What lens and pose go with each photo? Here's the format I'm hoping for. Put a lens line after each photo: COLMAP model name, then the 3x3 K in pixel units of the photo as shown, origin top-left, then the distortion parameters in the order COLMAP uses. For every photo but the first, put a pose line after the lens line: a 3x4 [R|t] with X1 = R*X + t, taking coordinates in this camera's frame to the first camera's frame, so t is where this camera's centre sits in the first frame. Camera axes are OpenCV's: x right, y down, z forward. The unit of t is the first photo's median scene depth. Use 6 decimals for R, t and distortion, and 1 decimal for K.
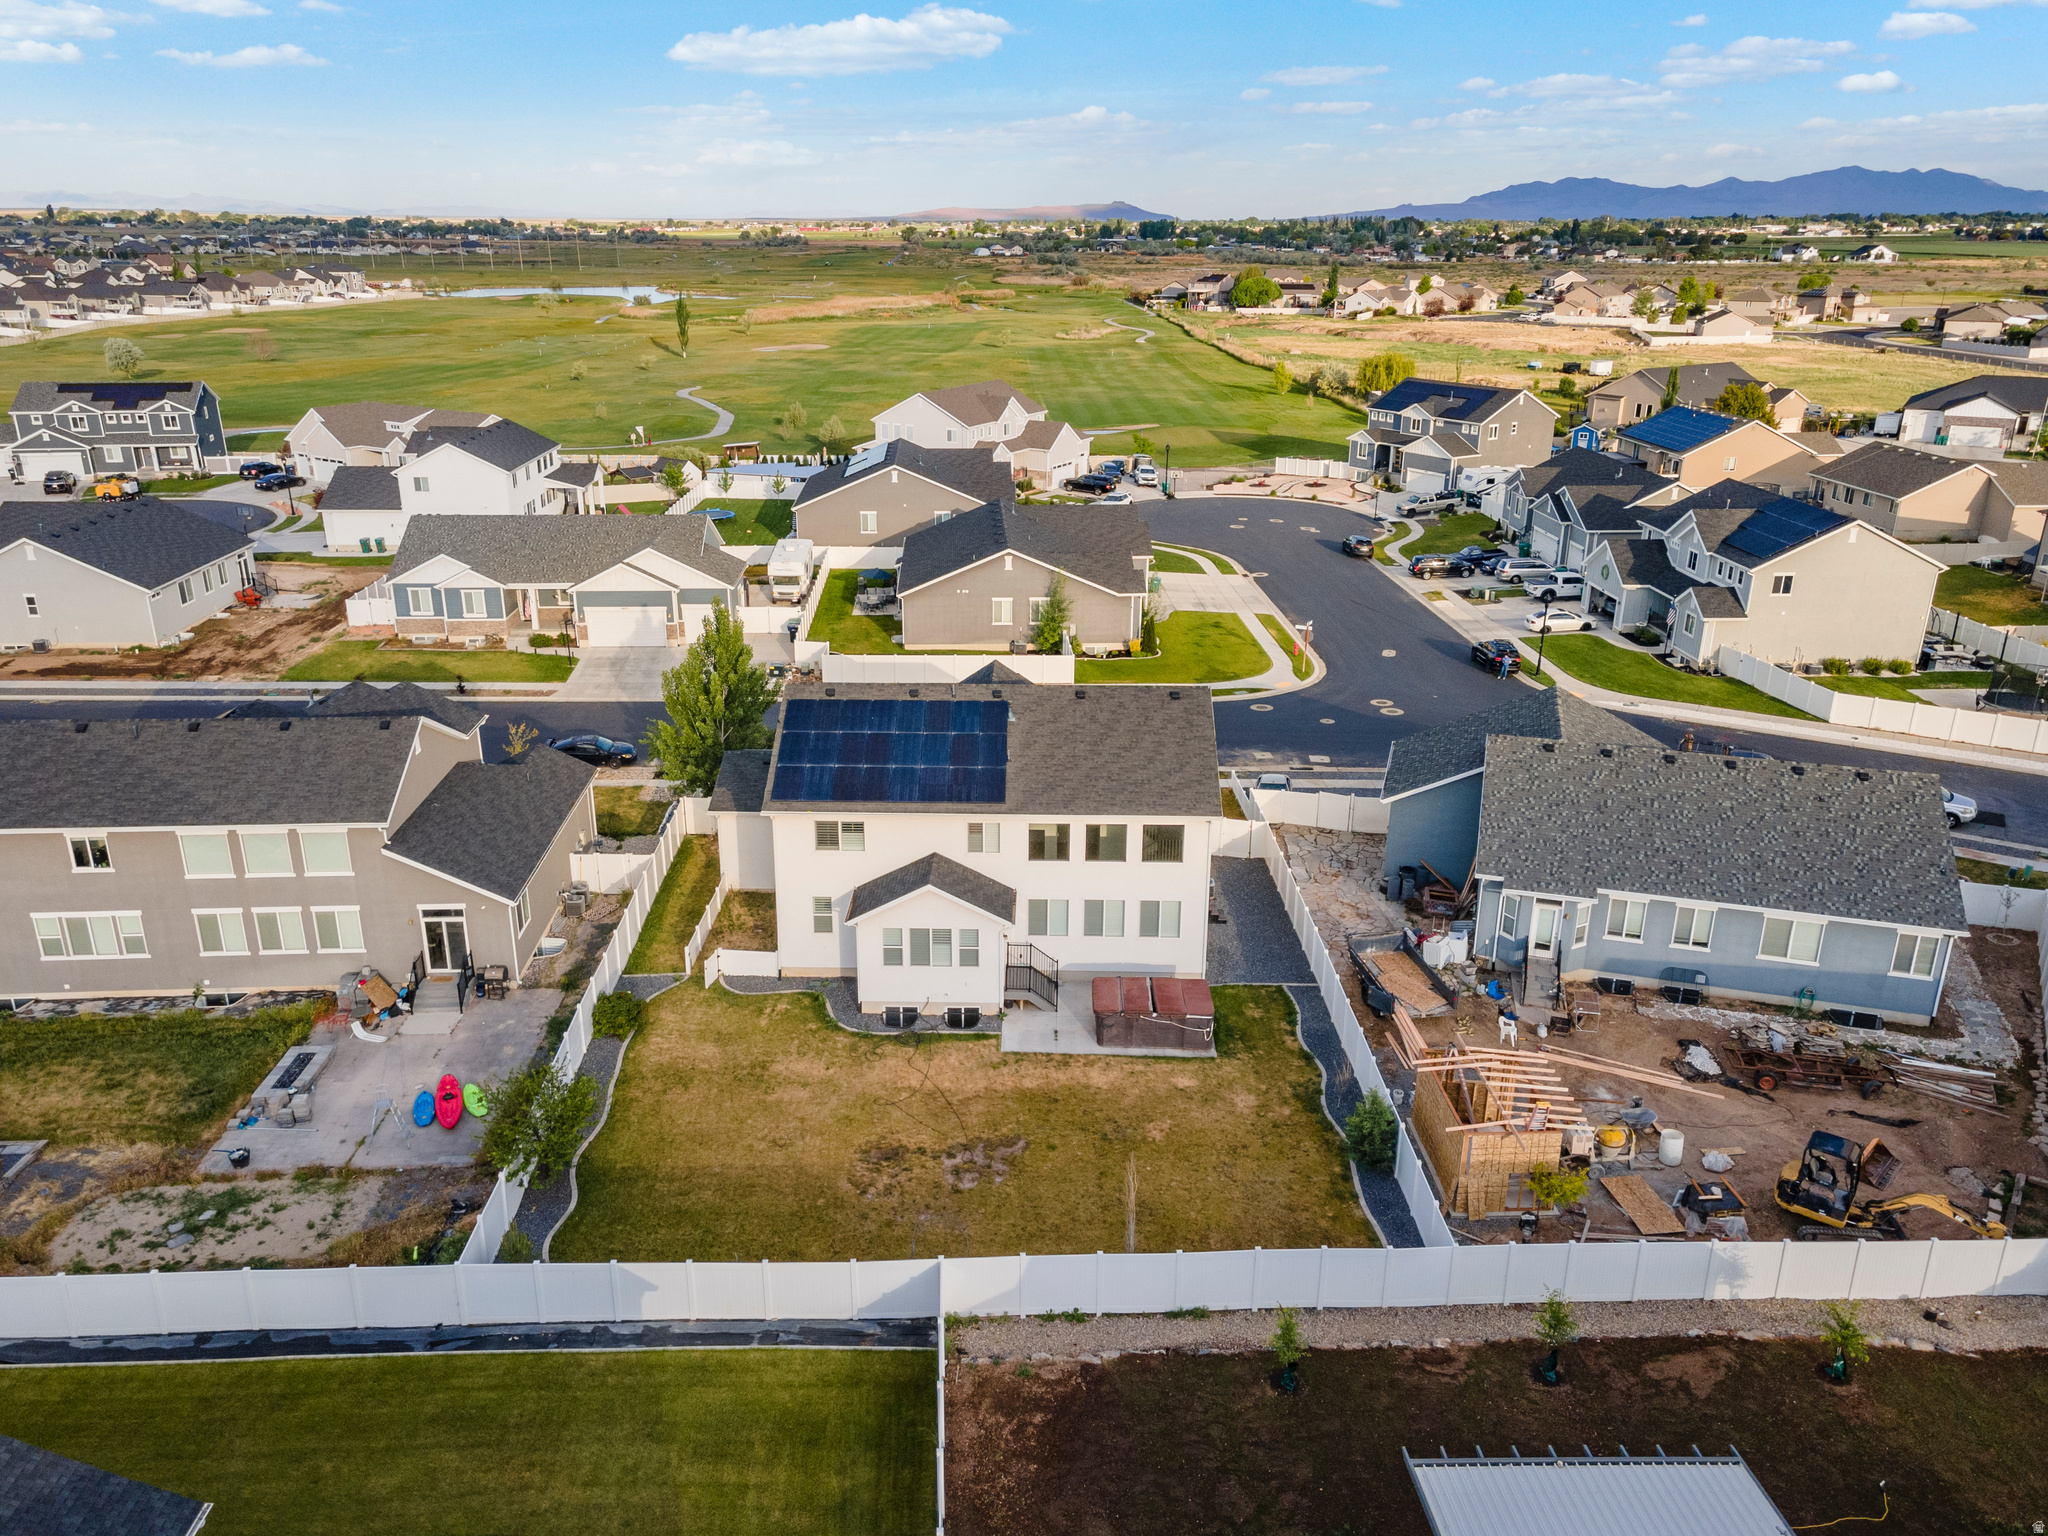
lens RADIAL K [[1534.6, 0, 1024.0], [0, 1534.6, 768.0], [0, 0, 1]] dist [0.039348, 0.005408]
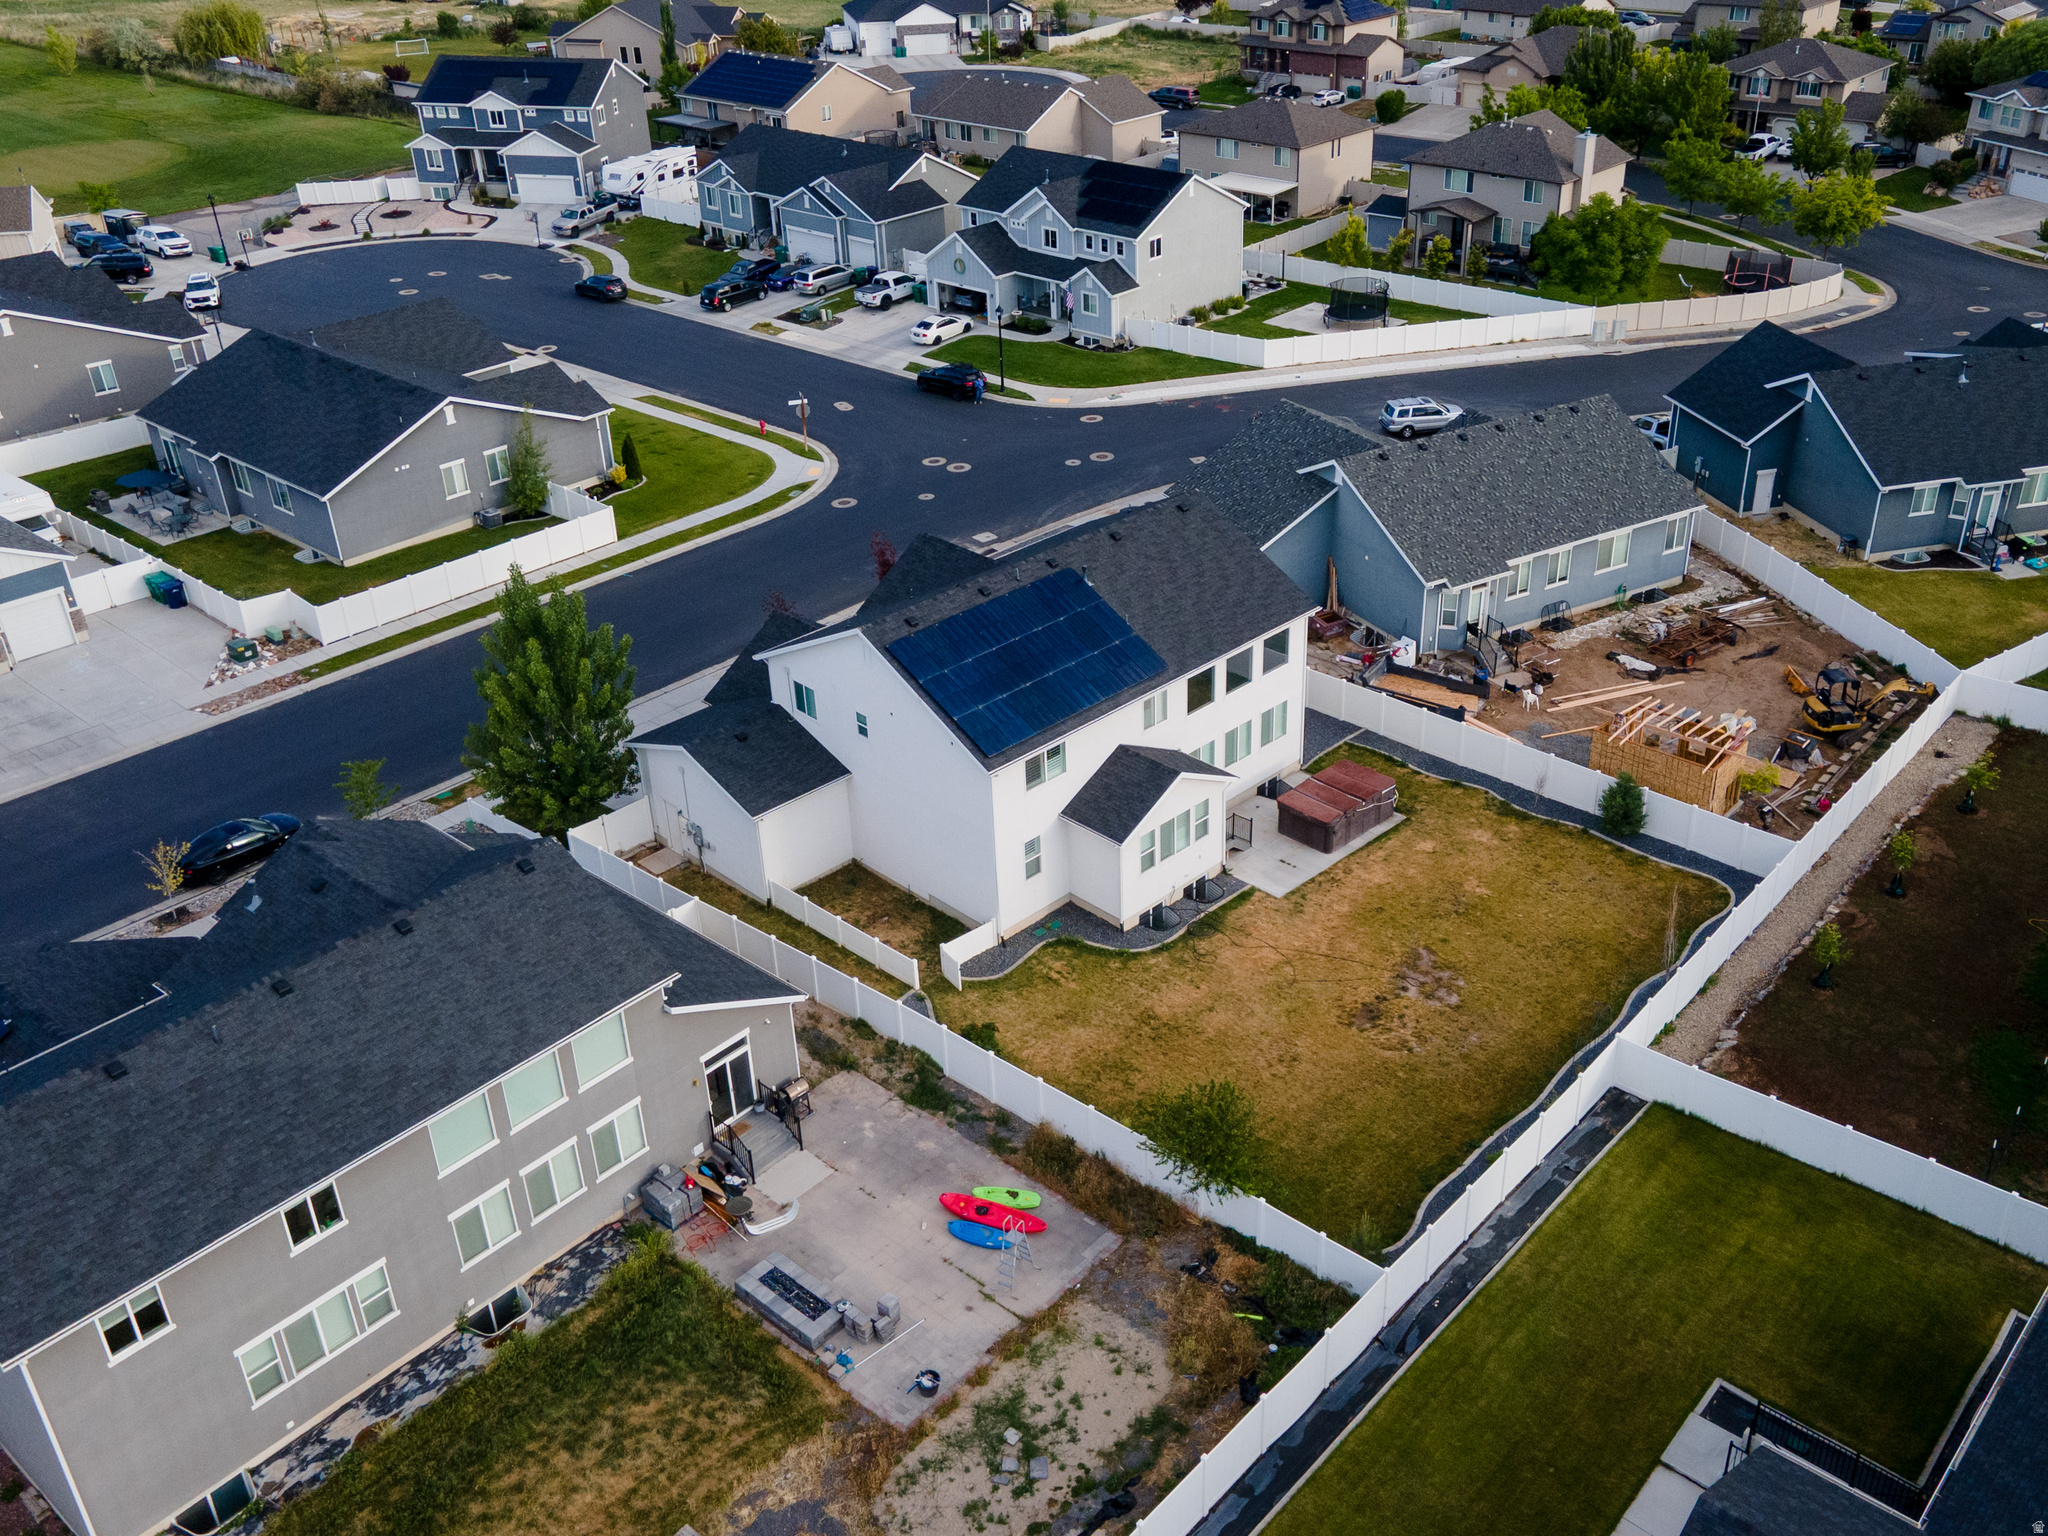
lens RADIAL K [[1813.4, 0, 1149.7], [0, 1813.4, 769.4], [0, 0, 1]] dist [0.039084, -0.013594]
pose [[0.669830, -0.381192, 0.637197, -0.437946], [0.266853, 0.924411, 0.272494, -0.131088], [-0.692905, -0.012487, 0.720921, 0.115987]]
